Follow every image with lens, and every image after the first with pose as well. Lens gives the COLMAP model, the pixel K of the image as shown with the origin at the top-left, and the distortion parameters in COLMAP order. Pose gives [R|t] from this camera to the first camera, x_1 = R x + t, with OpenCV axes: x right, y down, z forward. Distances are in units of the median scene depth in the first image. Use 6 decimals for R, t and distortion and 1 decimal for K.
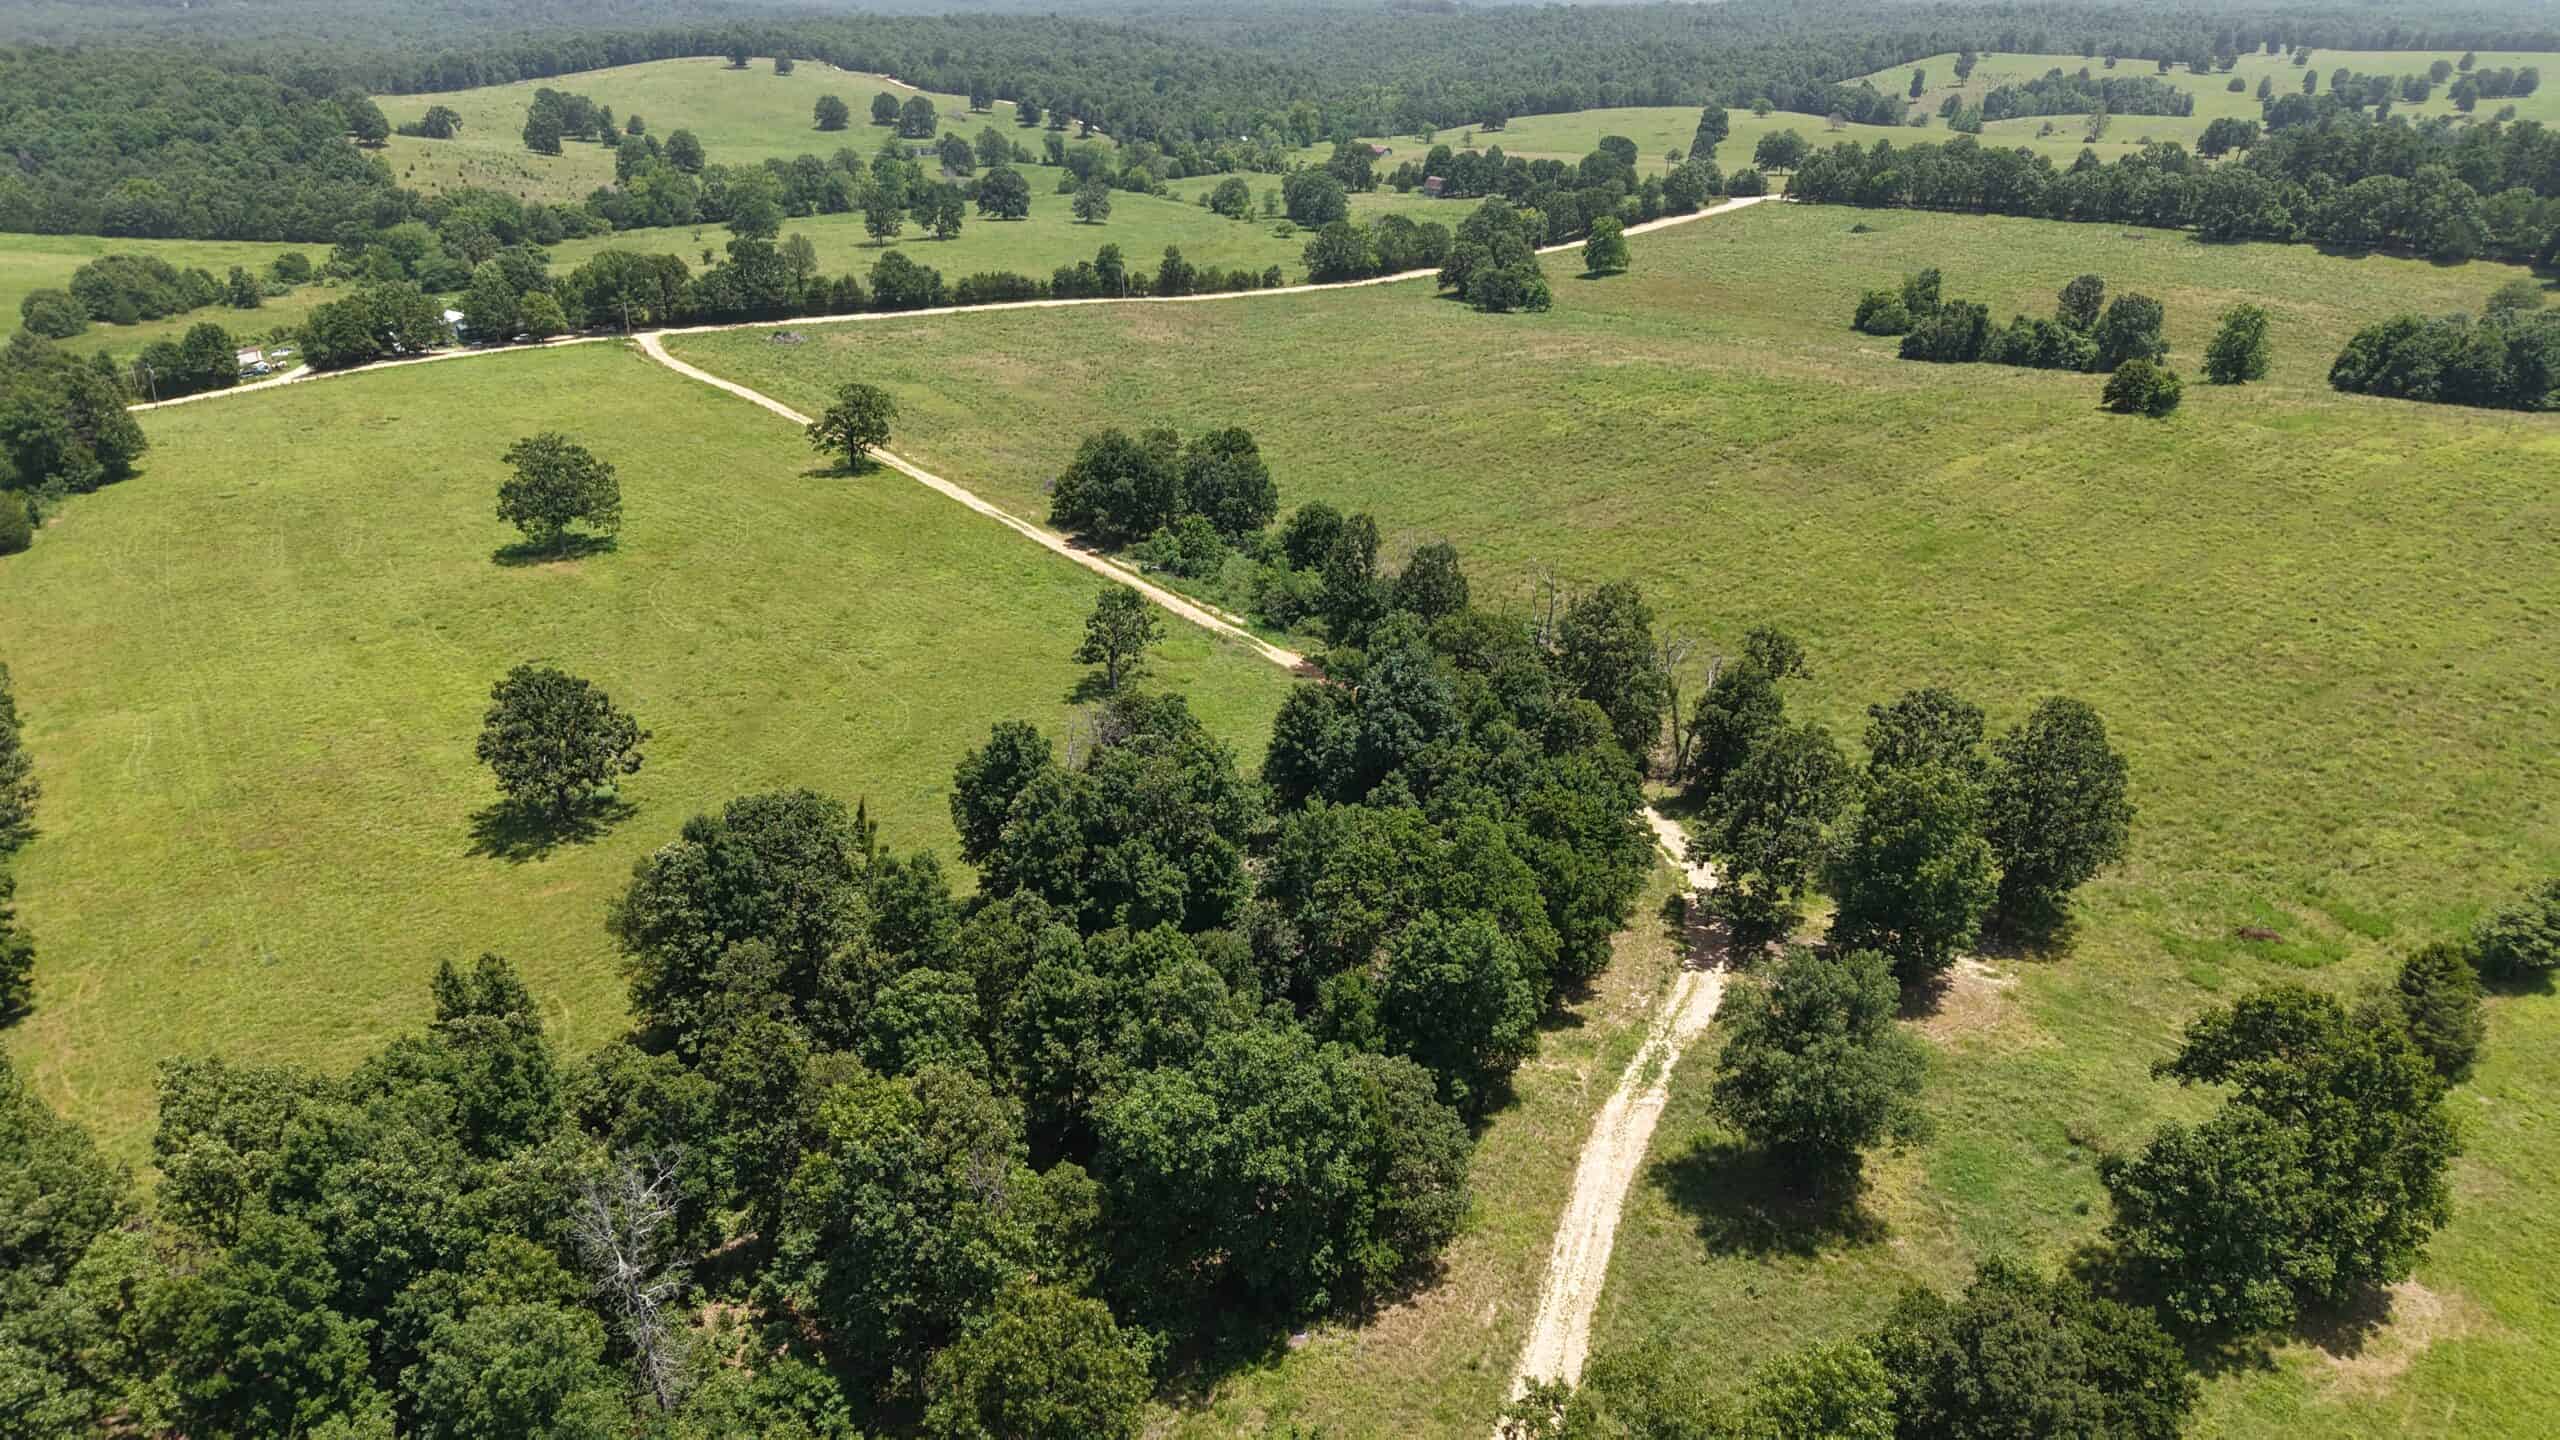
lens RADIAL K [[1722.0, 0, 1259.4], [0, 1722.0, 722.7], [0, 0, 1]] dist [0.015638, -0.017264]
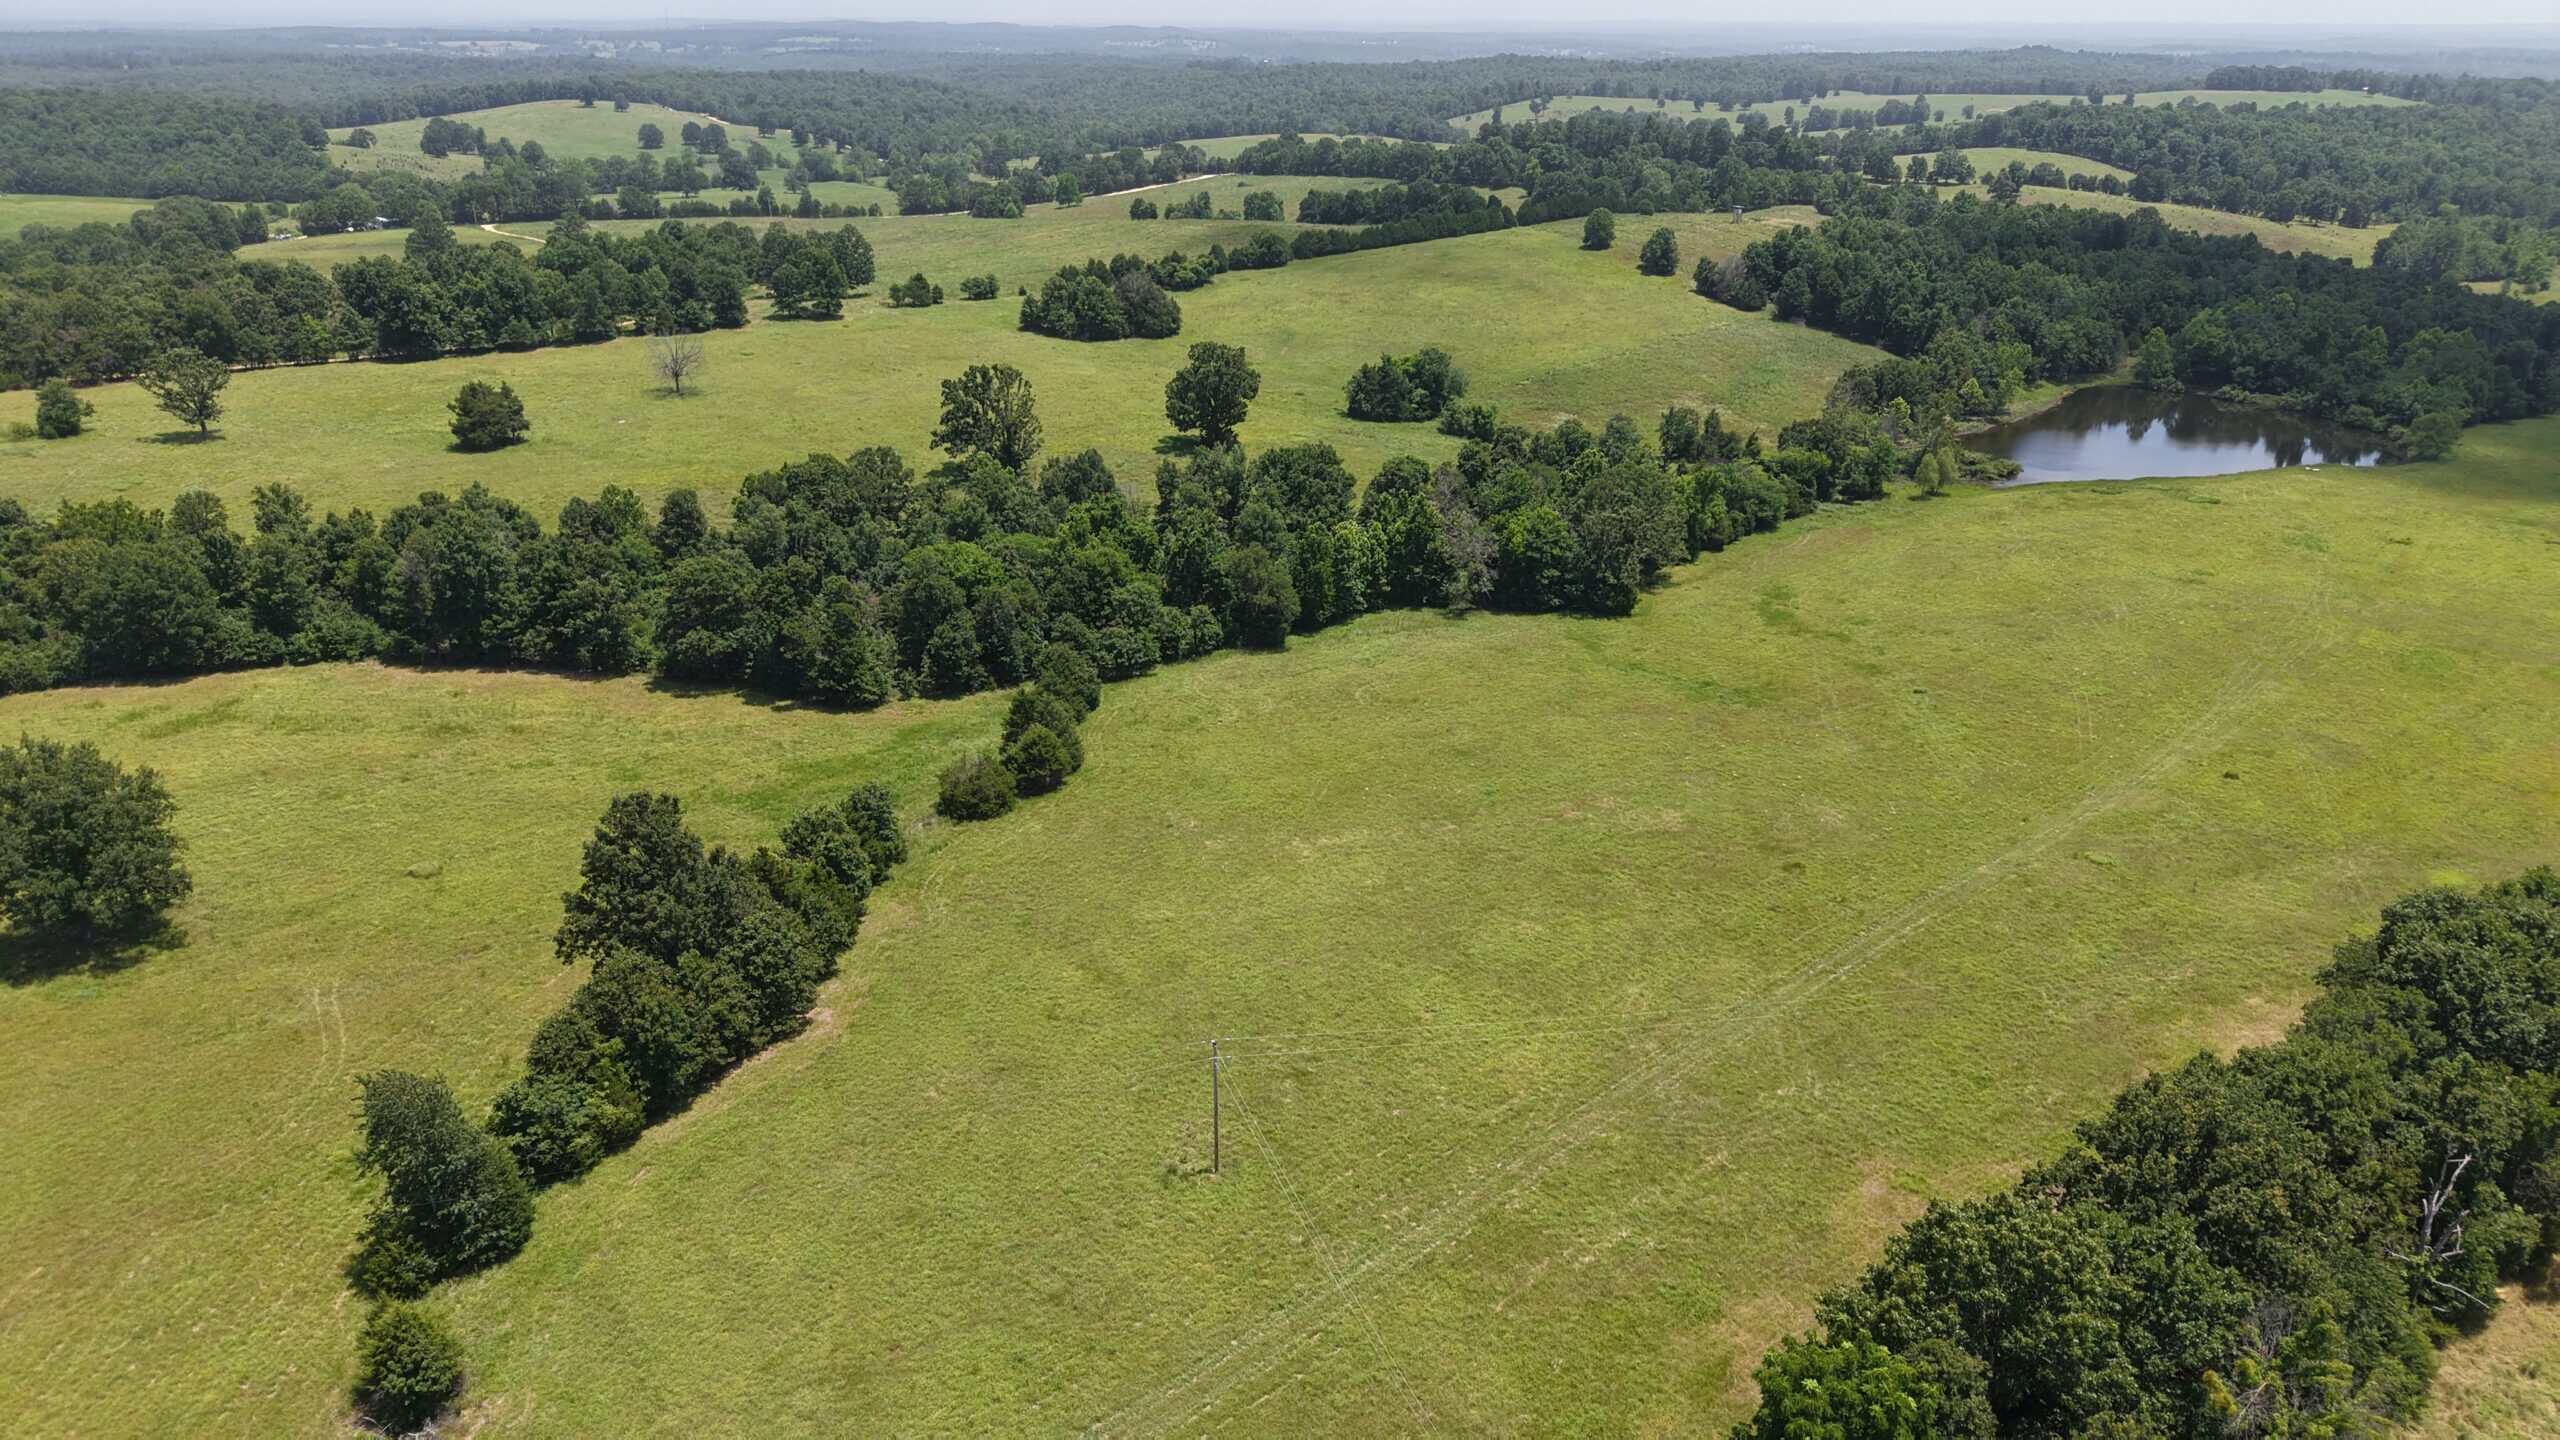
lens RADIAL K [[1722.0, 0, 1291.2], [0, 1722.0, 708.5], [0, 0, 1]] dist [0.015638, -0.017264]
pose [[0.997871, -0.025546, 0.060010, 0.218189], [0.027897, 0.998862, -0.038677, 0.222049], [-0.058954, 0.040269, 0.997448, -0.503571]]
